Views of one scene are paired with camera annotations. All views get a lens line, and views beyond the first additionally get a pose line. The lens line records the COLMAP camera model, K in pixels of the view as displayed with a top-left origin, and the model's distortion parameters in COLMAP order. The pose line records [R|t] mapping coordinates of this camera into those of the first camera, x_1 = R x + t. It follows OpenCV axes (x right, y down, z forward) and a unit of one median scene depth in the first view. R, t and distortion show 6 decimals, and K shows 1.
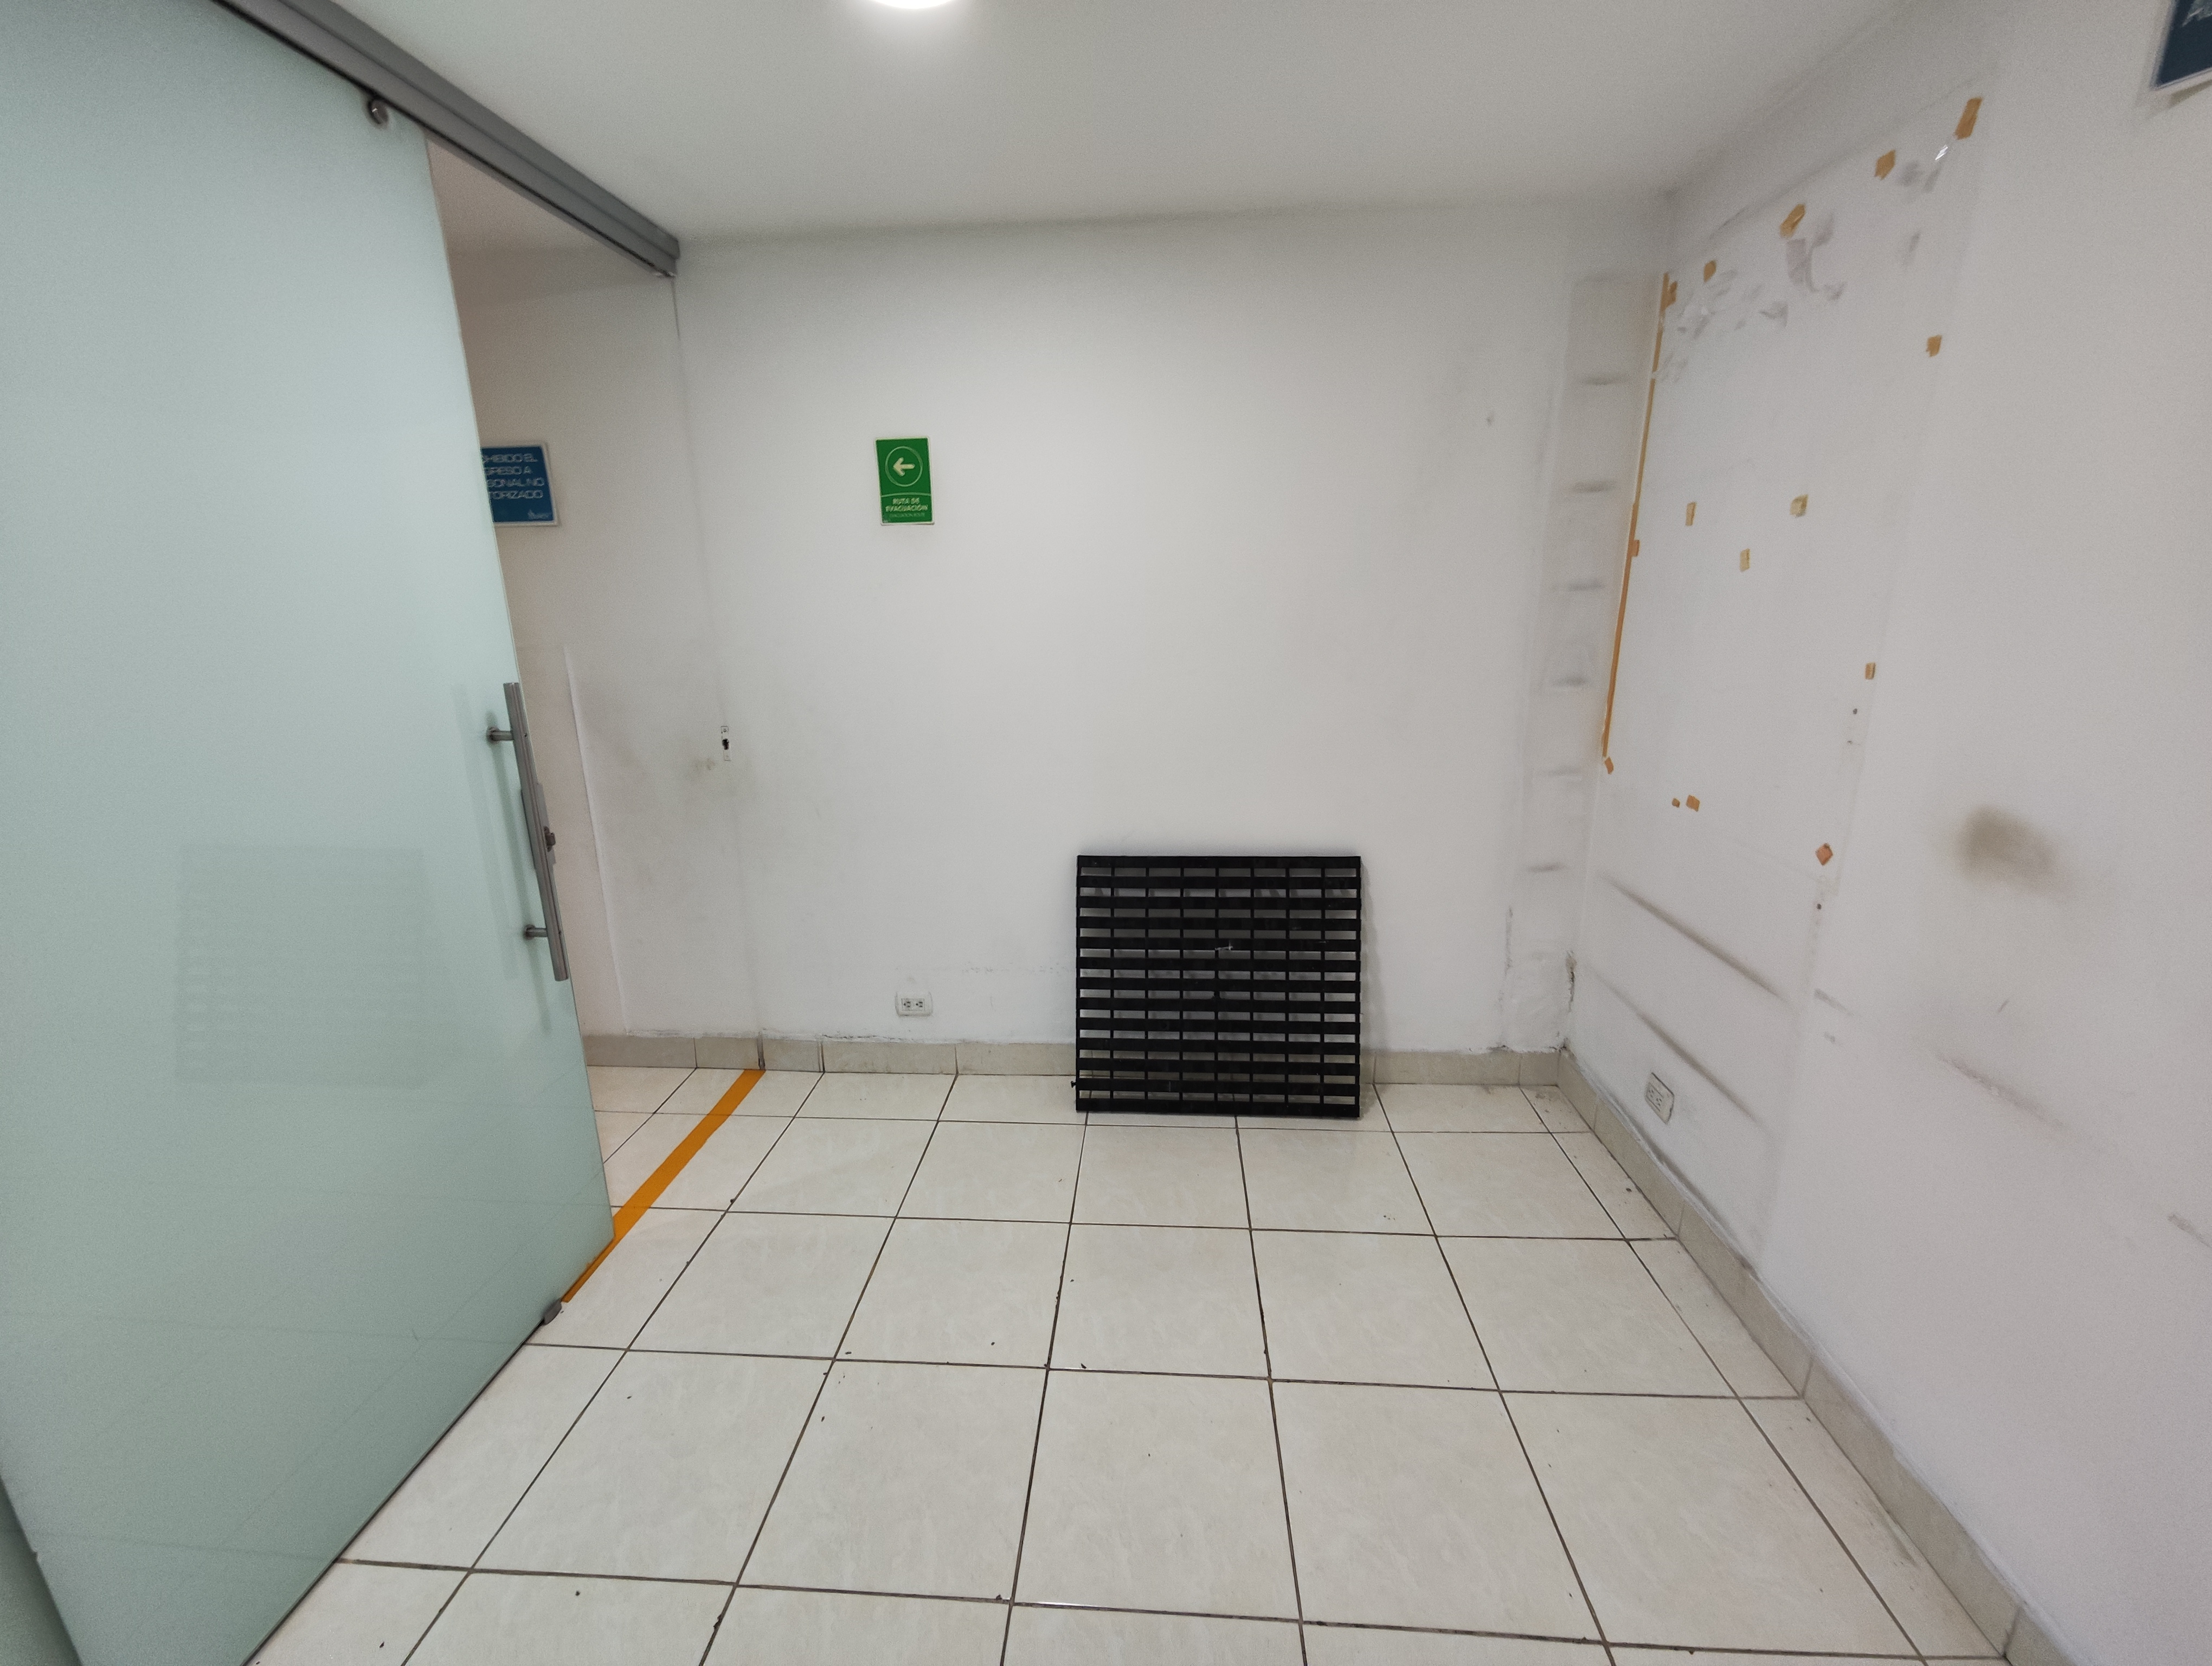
lens RADIAL K [[923.6, 0, 1104.9], [0, 923.6, 833.2], [0, 0, 1]] dist [-0.003708, 0.004921]
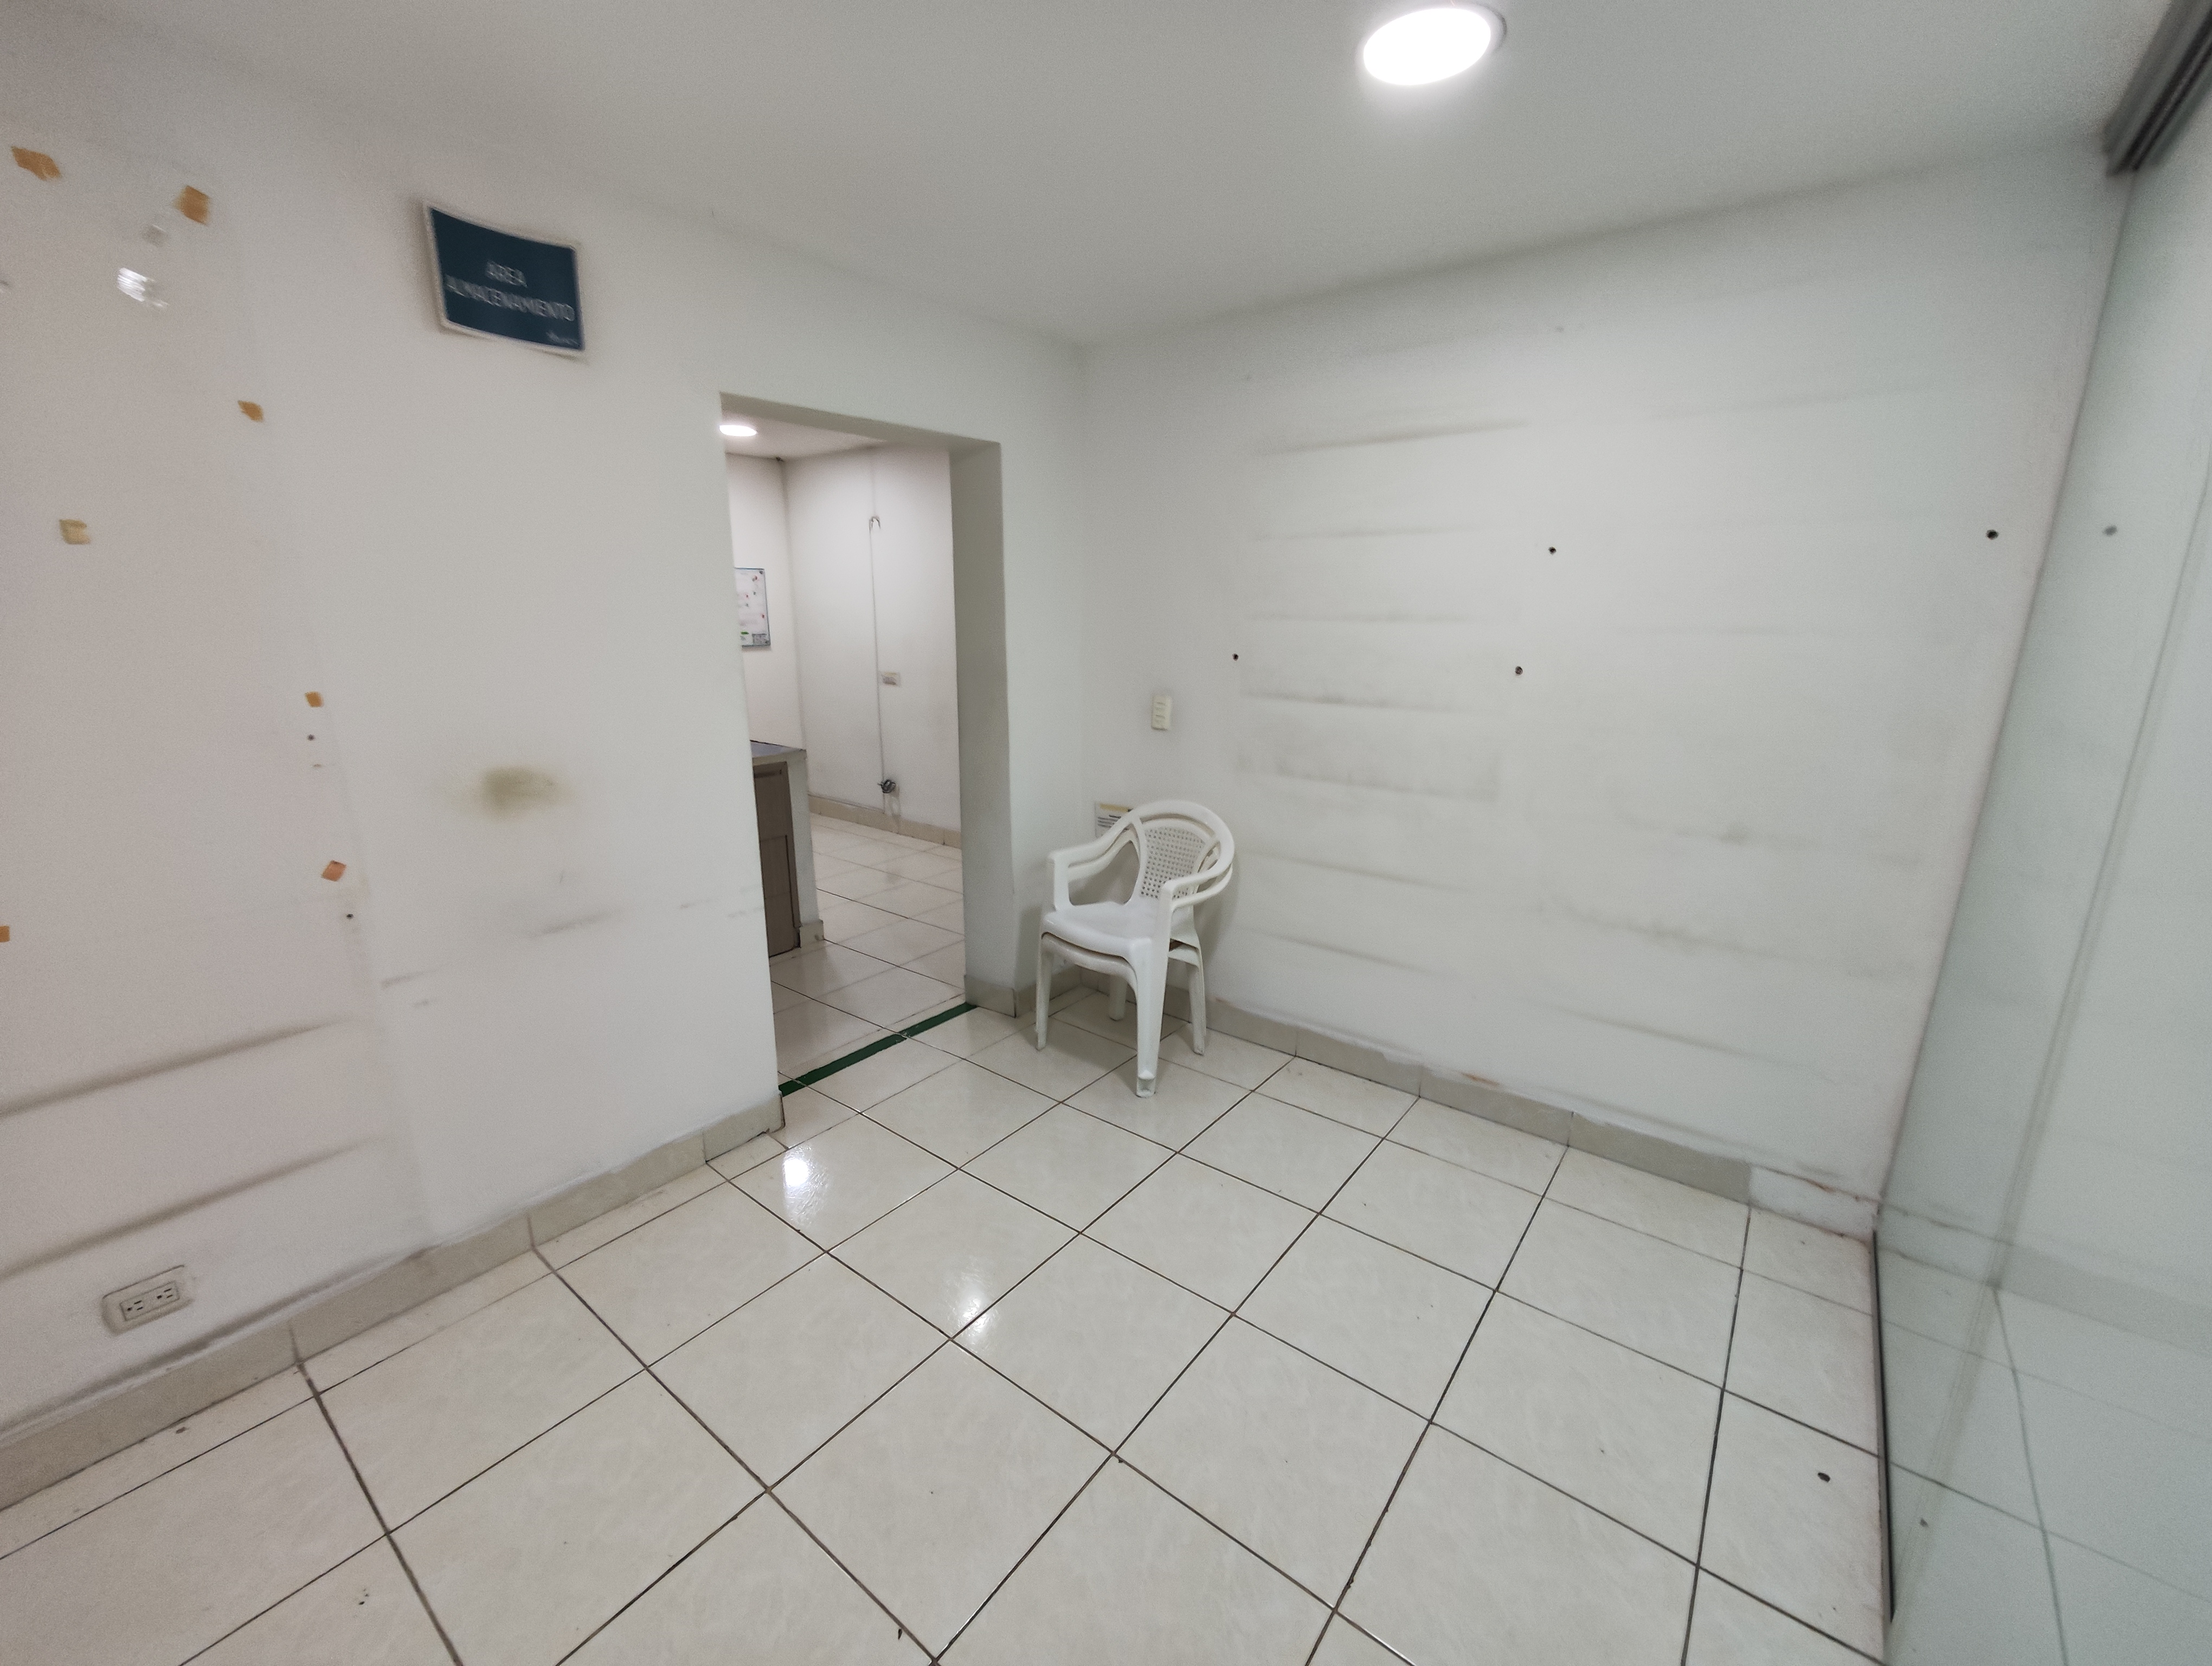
lens RADIAL K [[923.6, 0, 1099.6], [0, 923.6, 833.0], [0, 0, 1]] dist [-0.003708, 0.004921]
pose [[-0.830493, -0.124317, 0.542980, -0.356946], [0.151642, 0.887503, 0.435135, -0.231010], [-0.535991, 0.443715, -0.718213, 0.844142]]
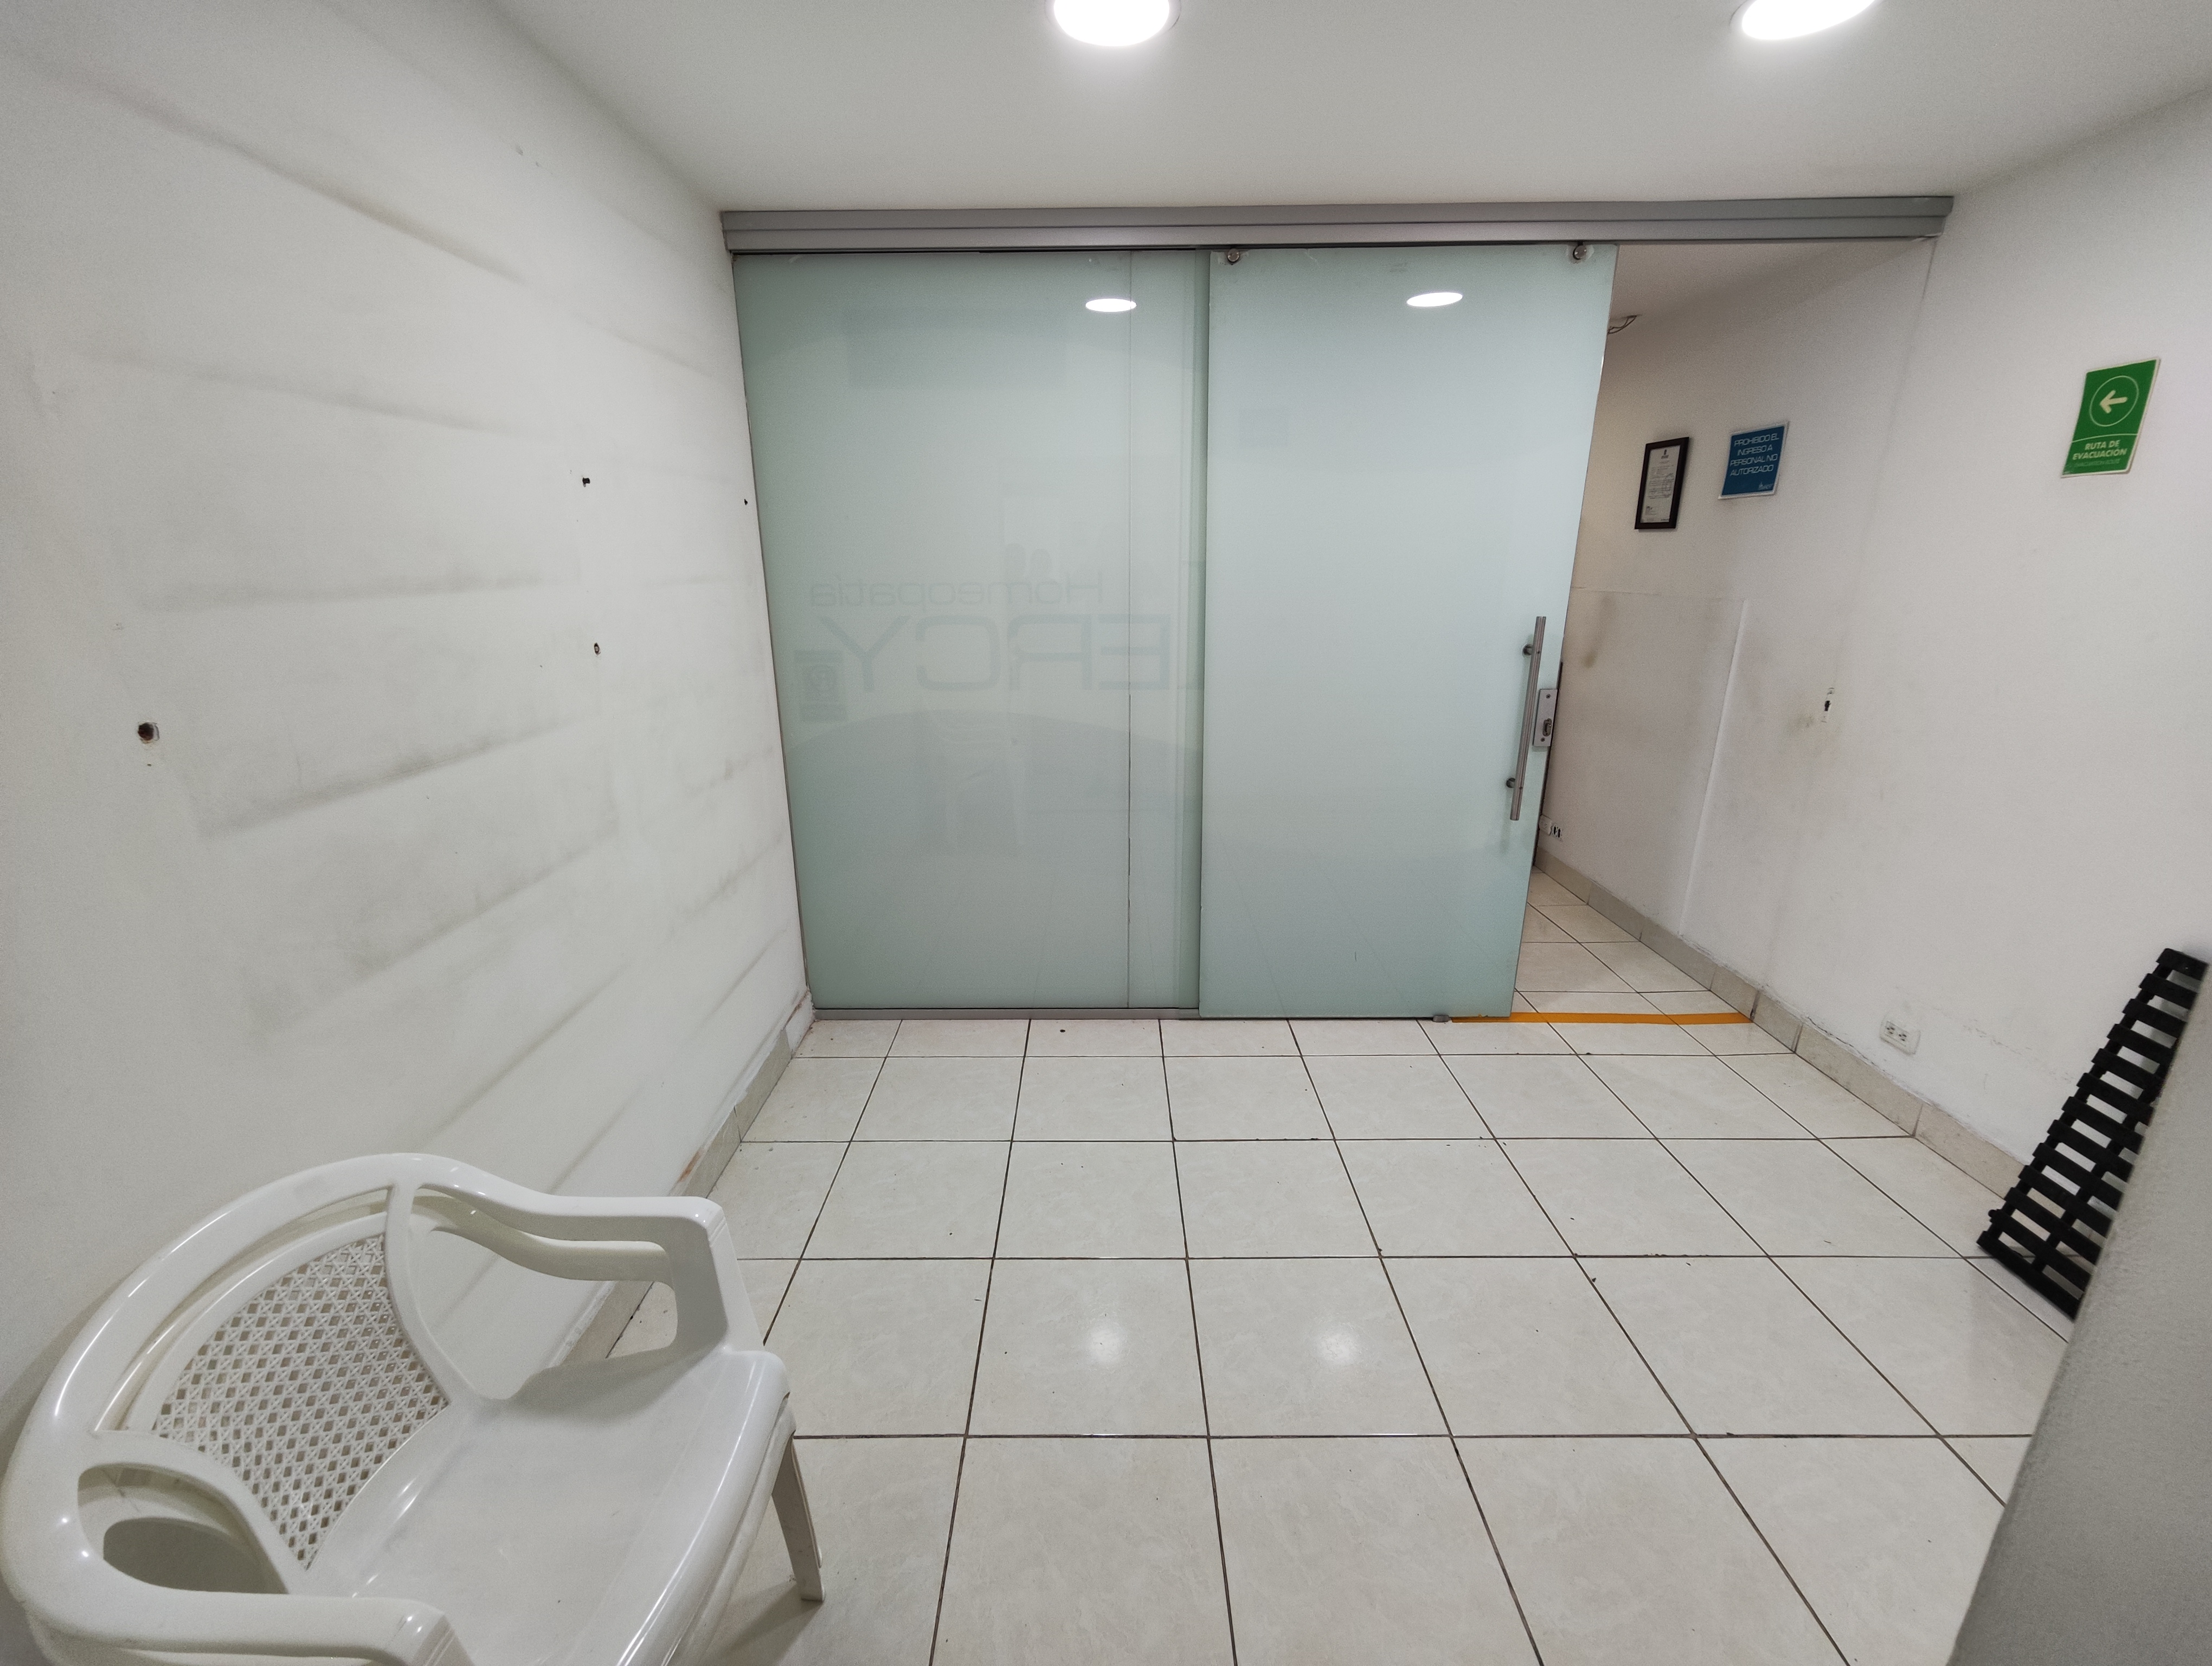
lens RADIAL K [[923.6, 0, 1100.5], [0, 923.6, 833.4], [0, 0, 1]] dist [-0.003708, 0.004921]
pose [[0.072235, 0.306112, -0.949251, 0.587925], [-0.252659, 0.926310, 0.279487, -0.051396], [0.964855, 0.219647, 0.144254, 0.114955]]
